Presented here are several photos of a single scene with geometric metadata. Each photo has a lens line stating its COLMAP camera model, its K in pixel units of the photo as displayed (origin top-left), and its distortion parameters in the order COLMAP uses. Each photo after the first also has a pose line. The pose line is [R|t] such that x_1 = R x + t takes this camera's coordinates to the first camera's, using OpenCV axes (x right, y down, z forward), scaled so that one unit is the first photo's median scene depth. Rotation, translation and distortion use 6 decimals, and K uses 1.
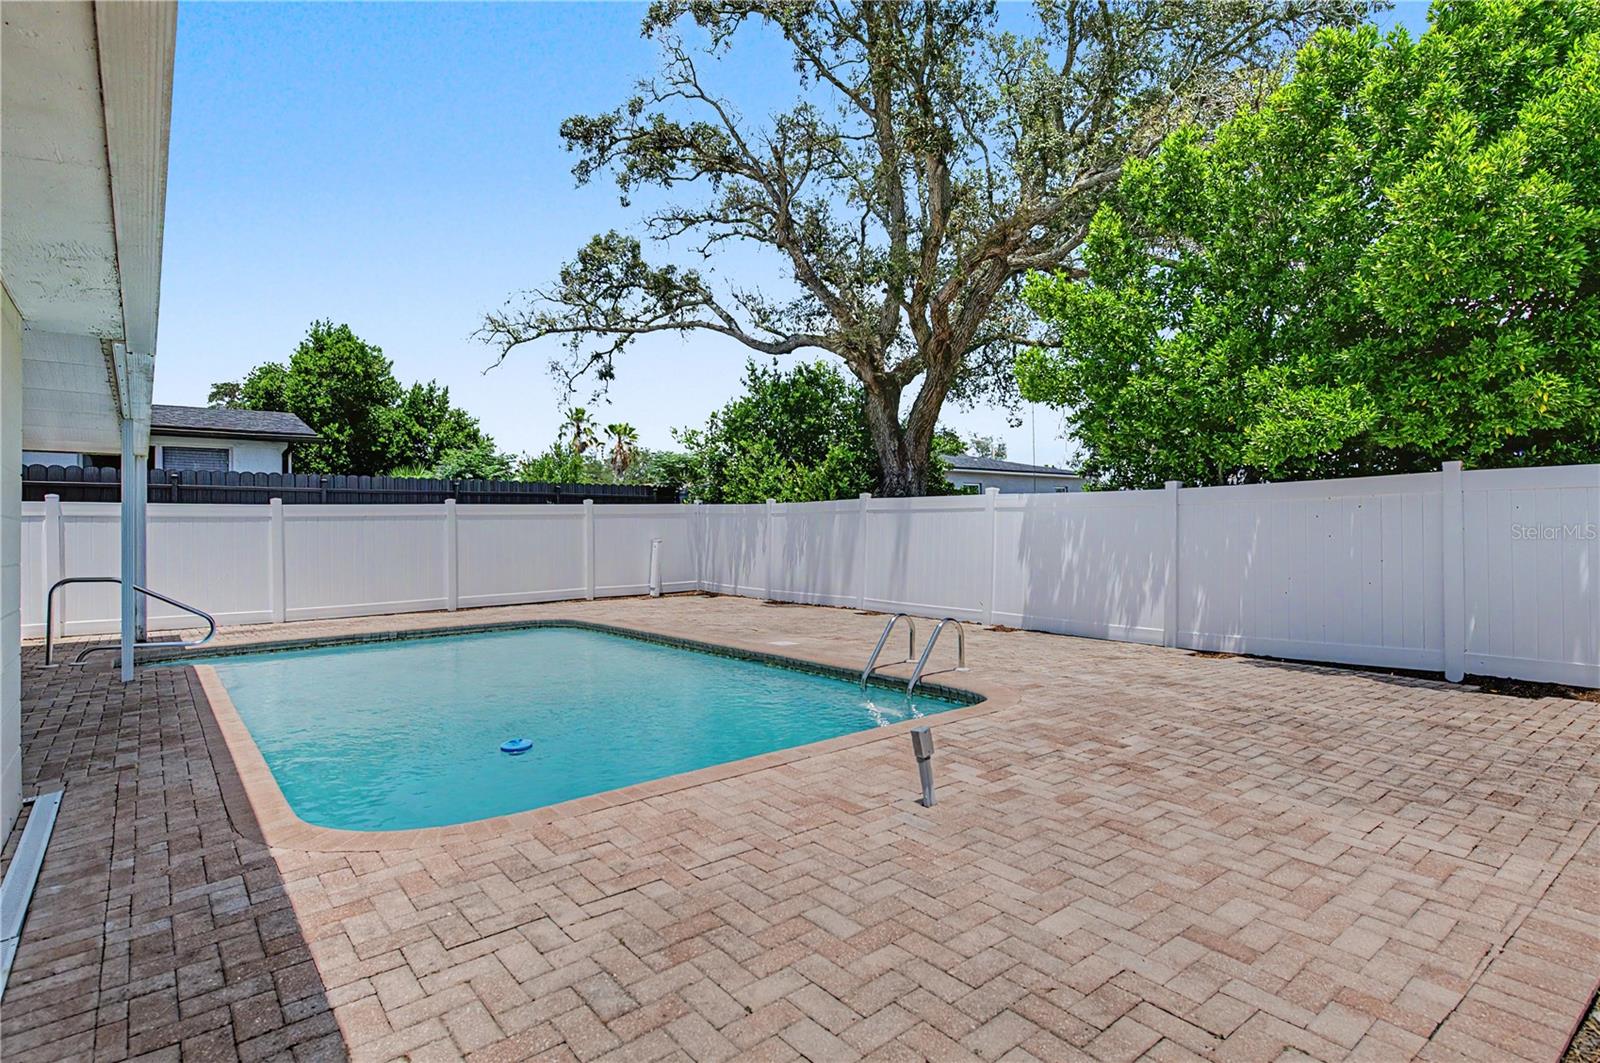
lens RADIAL K [[805.4, 0, 800.0], [0, 805.4, 531.5], [0, 0, 1]] dist [0.002851, 0.000272]
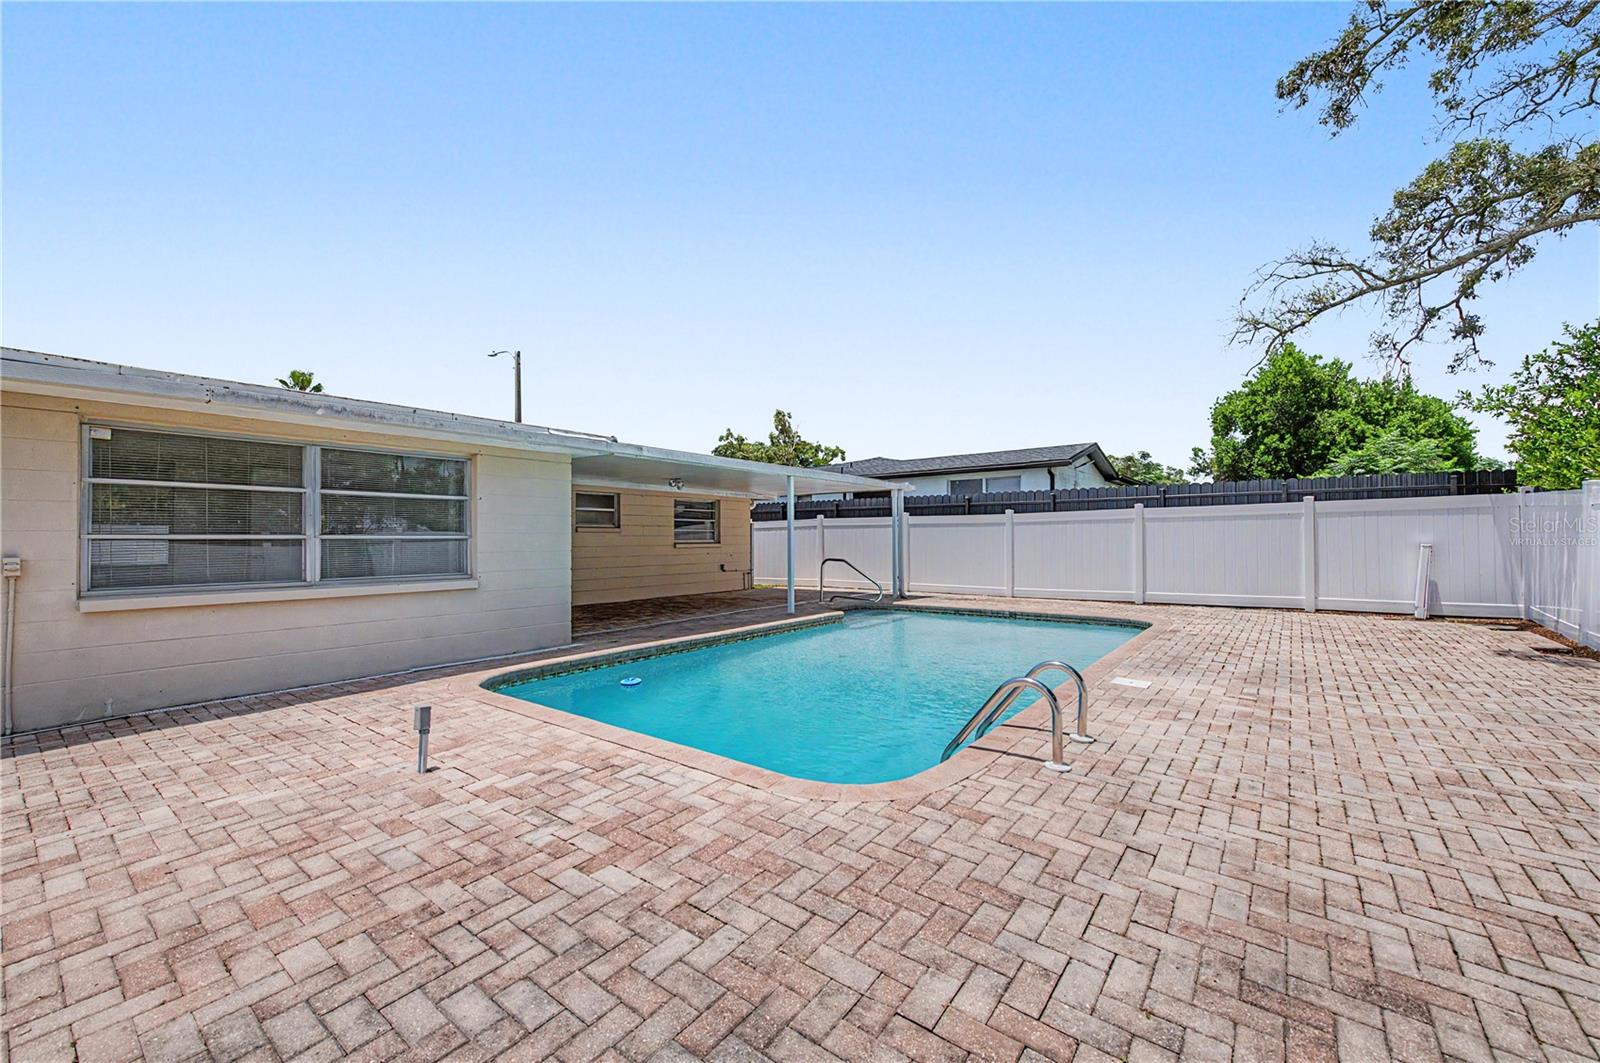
lens RADIAL K [[632.6, 0, 804.7], [0, 632.6, 538.0], [0, 0, 1]] dist [-0.001232, -0.000449]
pose [[0.224779, 0.012598, -0.974328, 0.994118], [0.004009, 0.999896, 0.013854, -0.021213], [0.974402, -0.007020, 0.224705, 1.099179]]
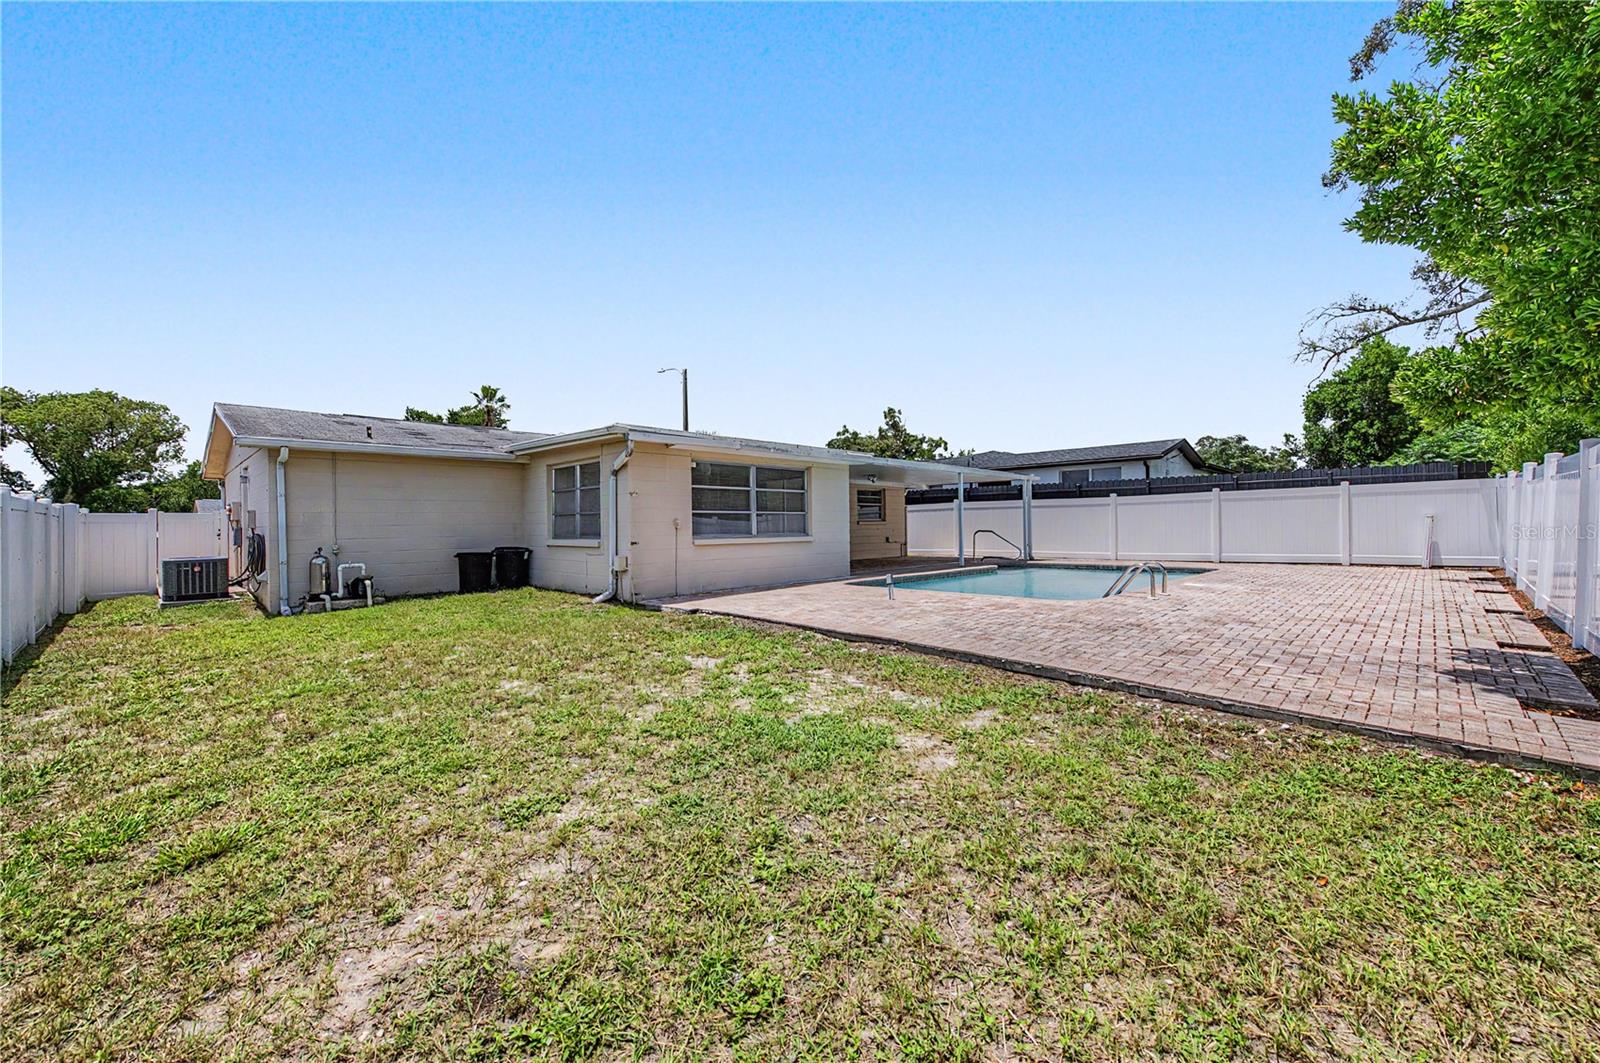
lens RADIAL K [[642.5, 0, 803.8], [0, 642.5, 534.4], [0, 0, 1]] dist [0.000970, -0.003087]
pose [[0.111837, 0.025948, -0.993388, 2.096949], [0.012304, 0.999546, 0.027494, 0.009687], [0.993650, -0.015298, 0.111467, 0.324940]]
